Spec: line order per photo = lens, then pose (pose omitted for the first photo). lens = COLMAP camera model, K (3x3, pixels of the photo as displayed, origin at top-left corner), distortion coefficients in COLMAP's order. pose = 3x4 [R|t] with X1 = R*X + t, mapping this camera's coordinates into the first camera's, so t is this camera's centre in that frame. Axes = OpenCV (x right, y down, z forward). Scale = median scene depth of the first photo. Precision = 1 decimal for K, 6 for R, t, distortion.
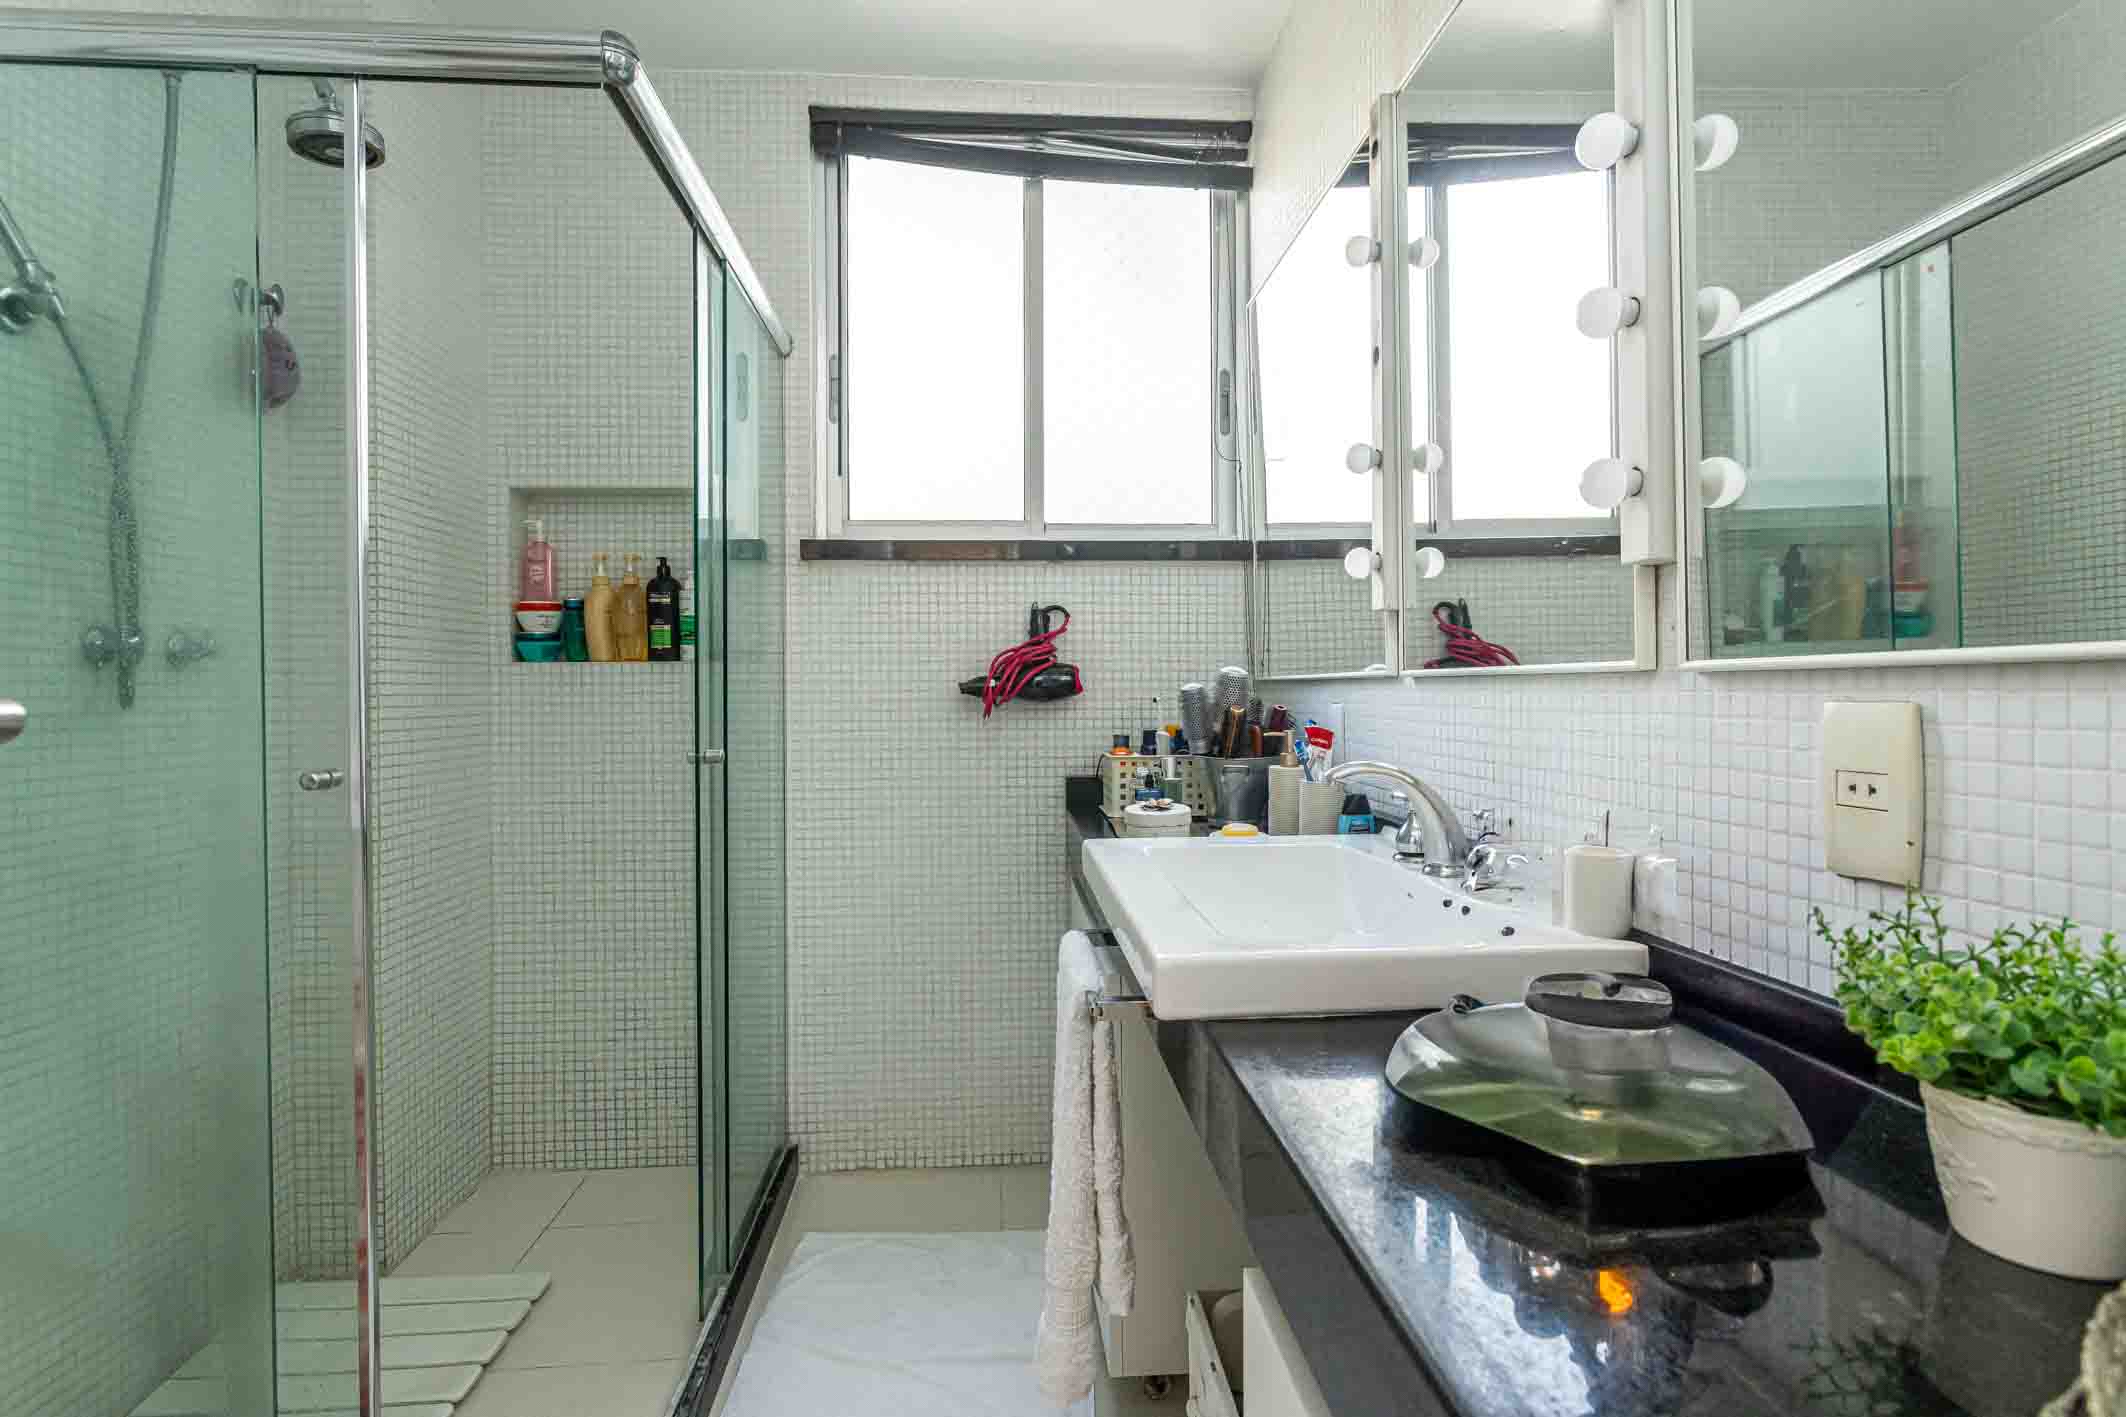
lens RADIAL K [[1083.1, 0, 1065.8], [0, 1083.1, 701.2], [0, 0, 1]] dist [-0.003637, 0.000060]
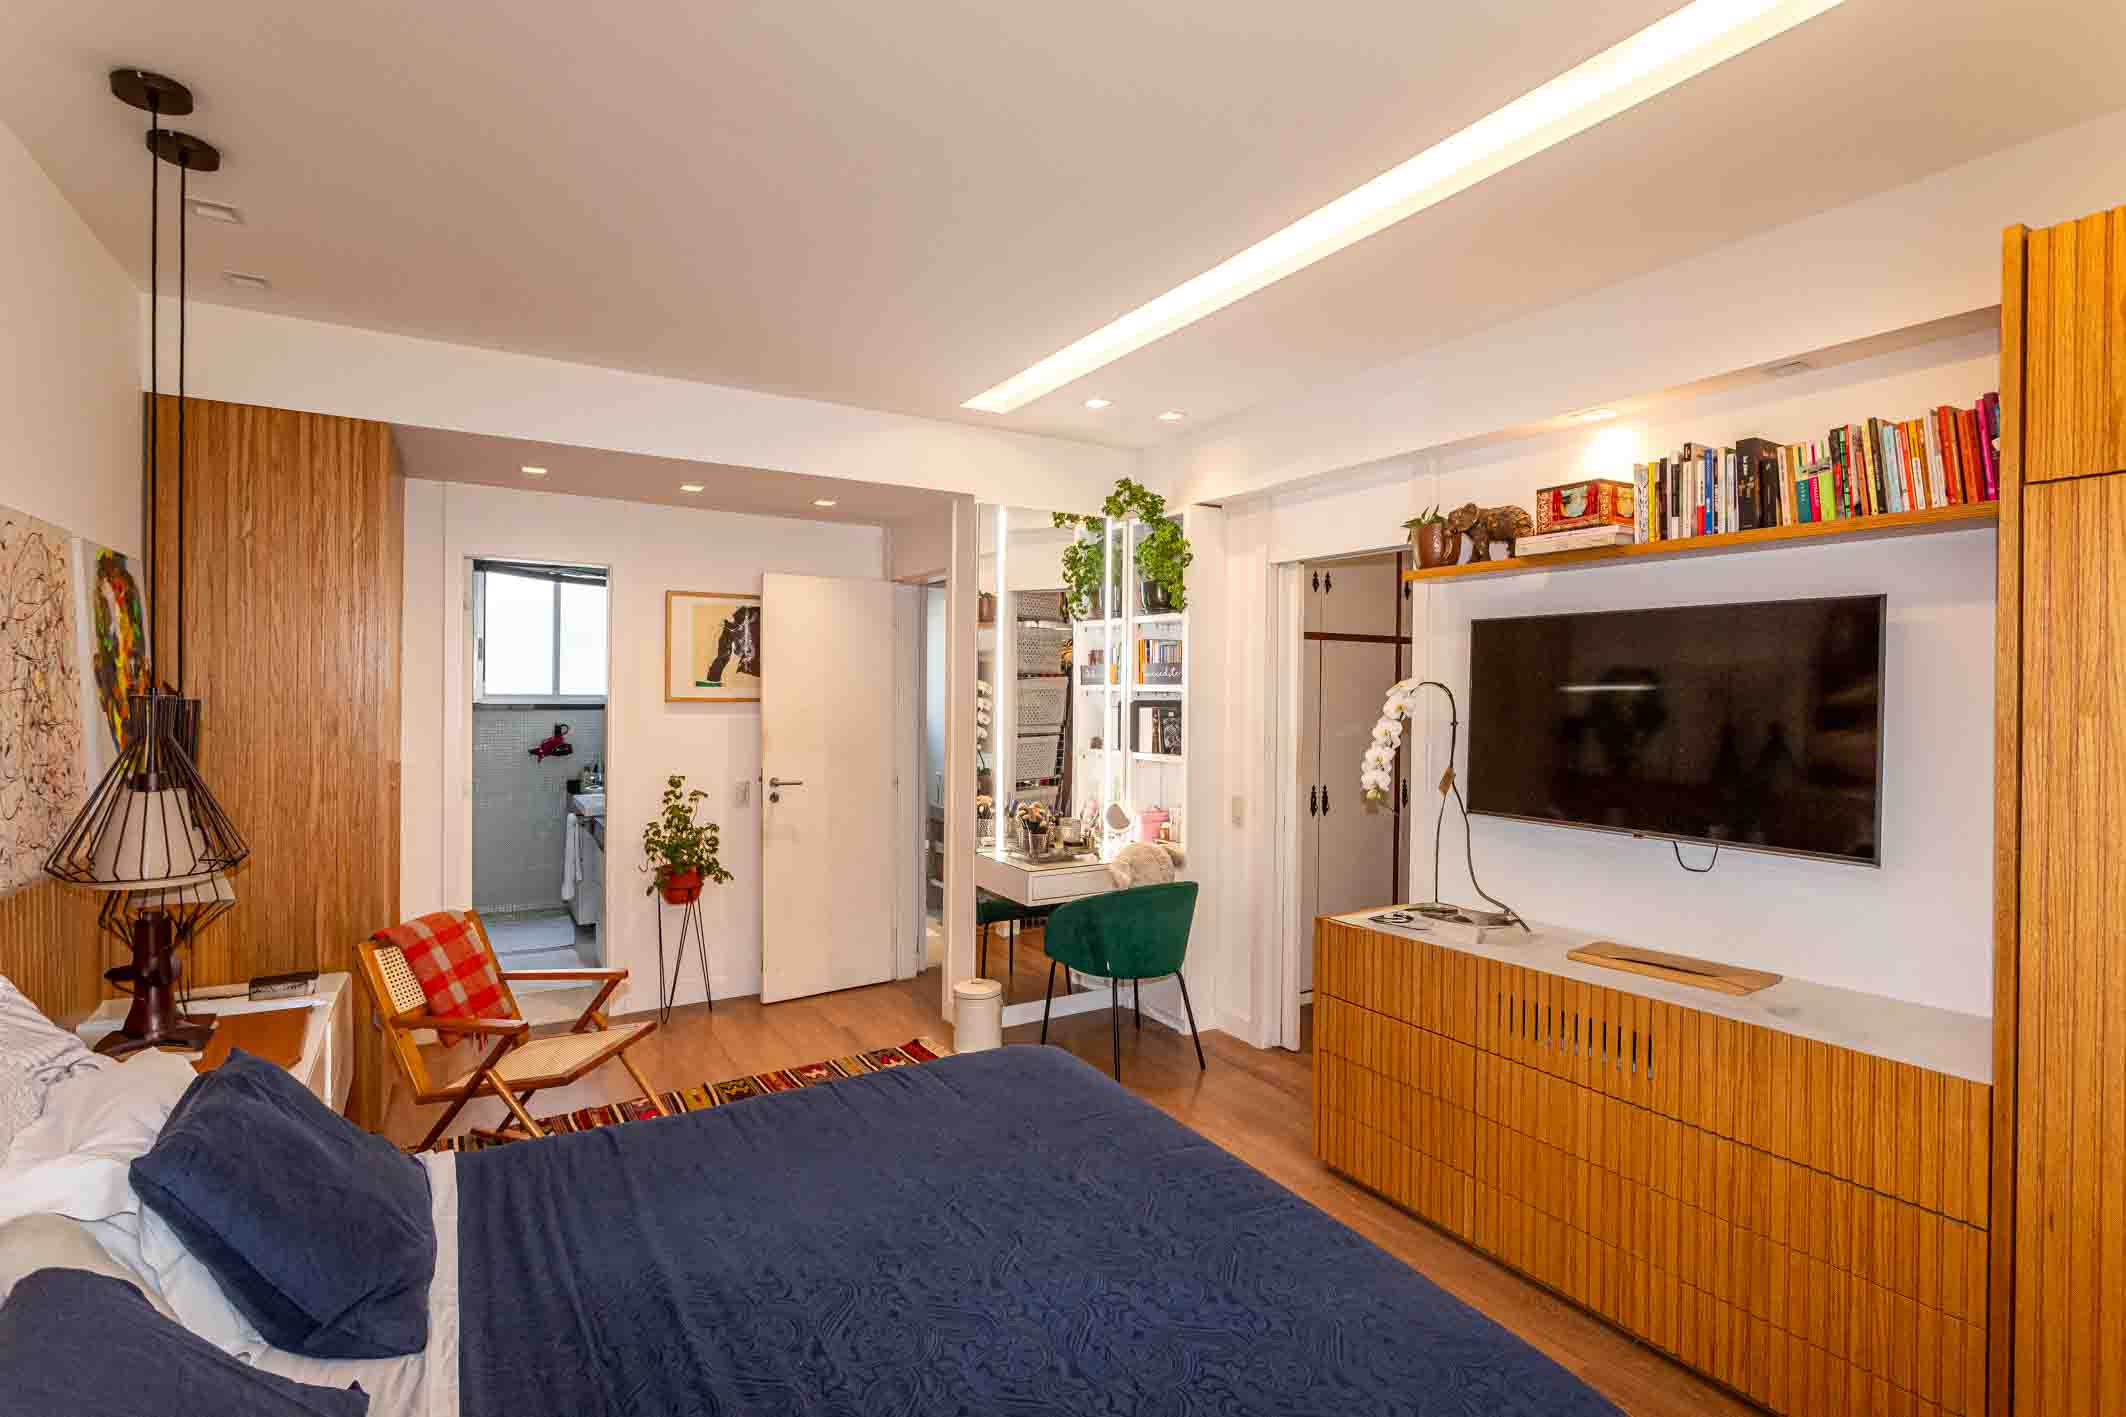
lens RADIAL K [[1009.9, 0, 1059.2], [0, 1009.9, 702.1], [0, 0, 1]] dist [-0.001945, -0.000137]
pose [[0.893236, 0.011385, 0.449443, -0.042881], [-0.012554, 0.999921, -0.000378, -0.169186], [-0.449412, -0.005305, 0.893309, -2.231434]]
